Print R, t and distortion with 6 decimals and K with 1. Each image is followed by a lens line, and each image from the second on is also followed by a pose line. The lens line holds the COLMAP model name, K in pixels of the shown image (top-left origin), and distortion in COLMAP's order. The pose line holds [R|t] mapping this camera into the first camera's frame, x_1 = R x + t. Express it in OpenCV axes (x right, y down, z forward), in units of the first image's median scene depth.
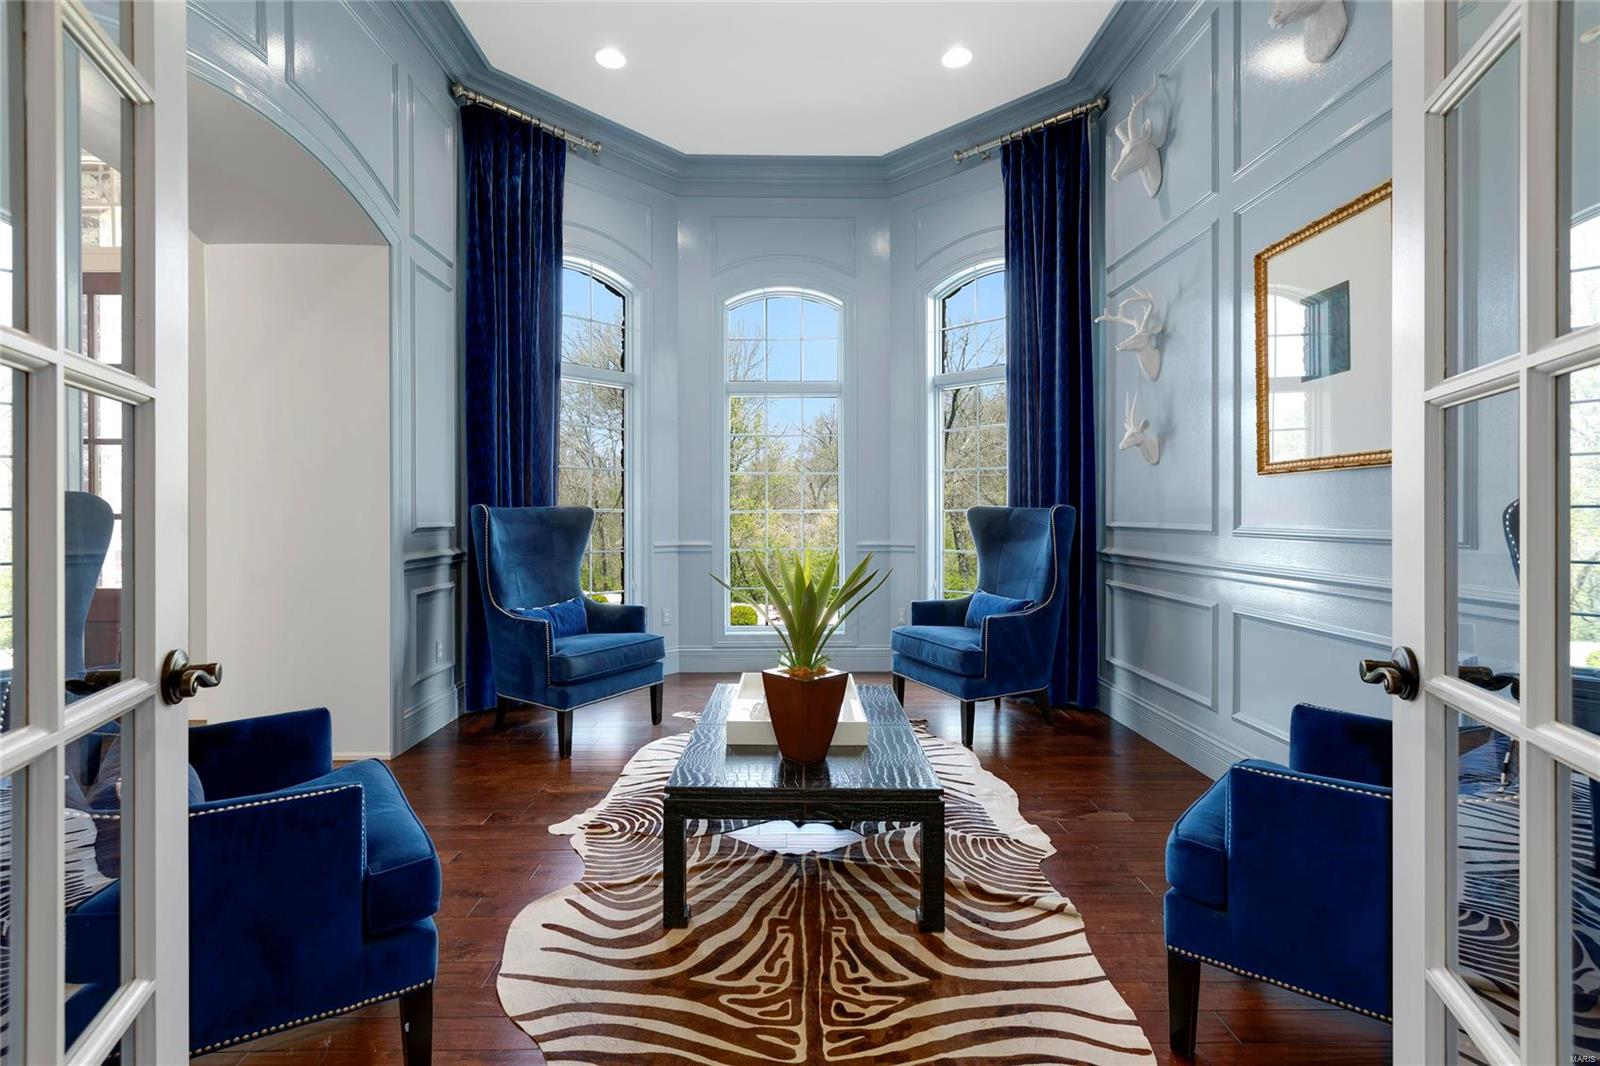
lens RADIAL K [[716.8, 0, 782.3], [0, 716.8, 508.3], [0, 0, 1]] dist [-0.000610, -0.001645]
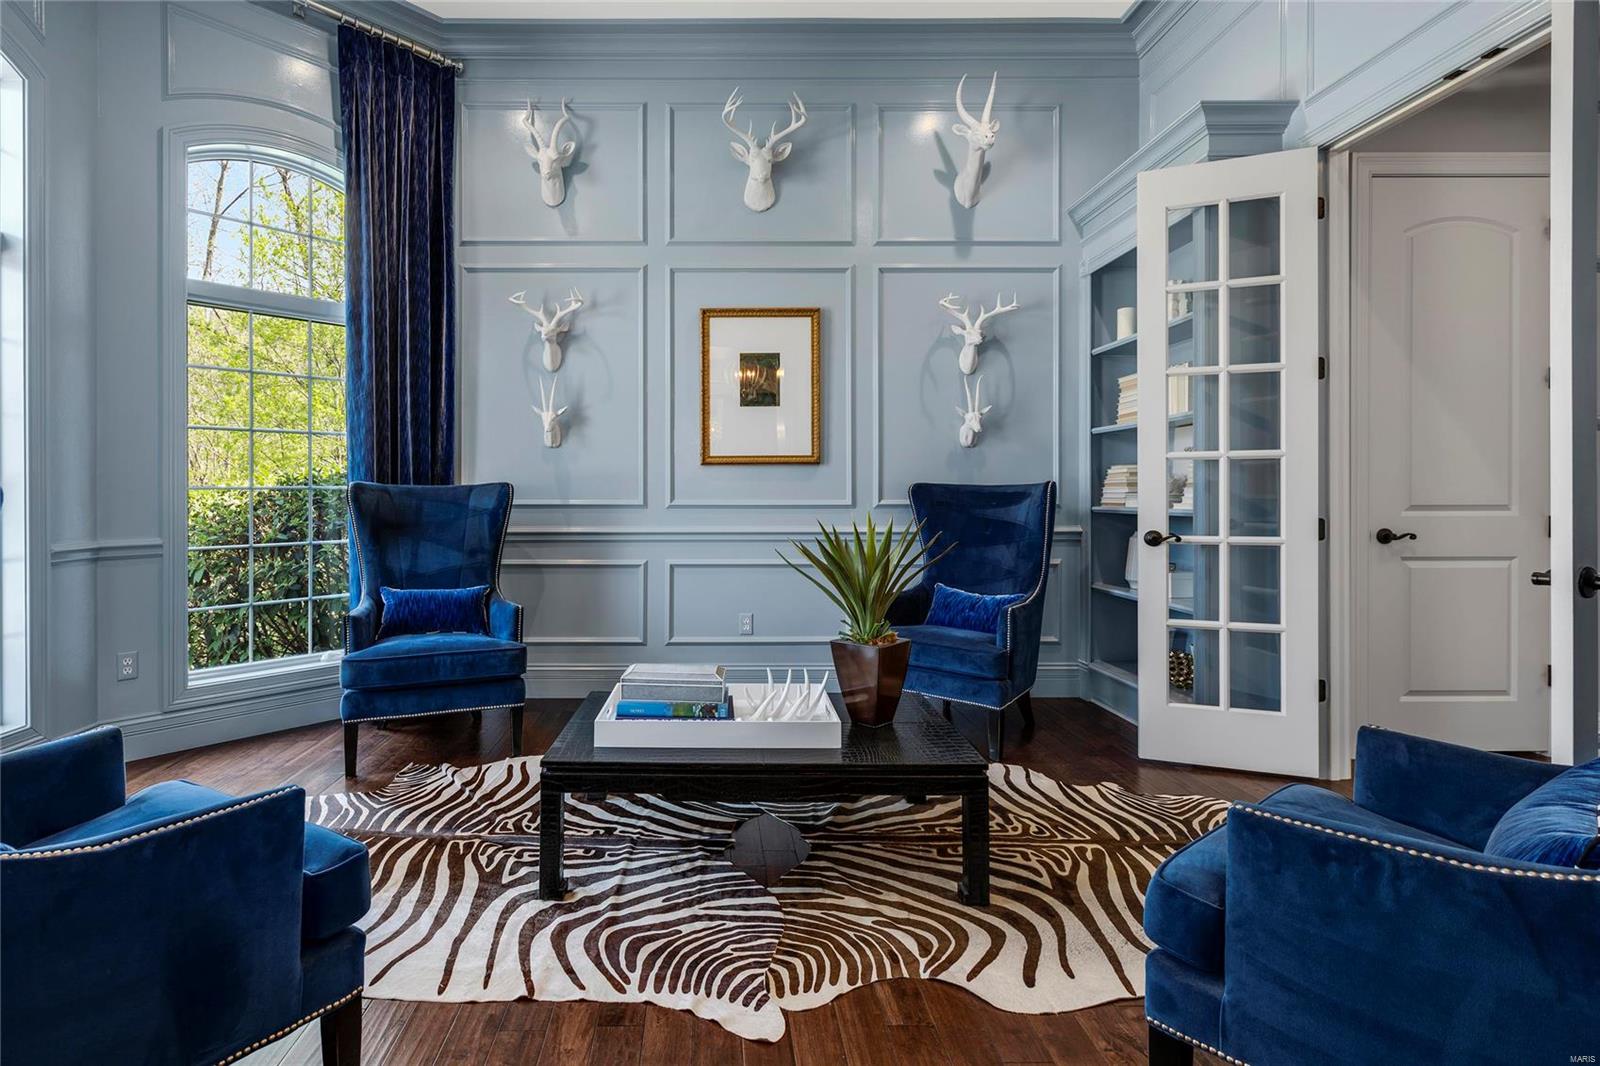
lens RADIAL K [[716.8, 0, 760.2], [0, 716.8, 489.3], [0, 0, 1]] dist [-0.000610, -0.001645]
pose [[0.032277, -0.002938, 0.999475, -0.915137], [0.000368, 0.999996, 0.002927, -0.000422], [-0.999479, 0.000273, 0.032278, 1.001565]]
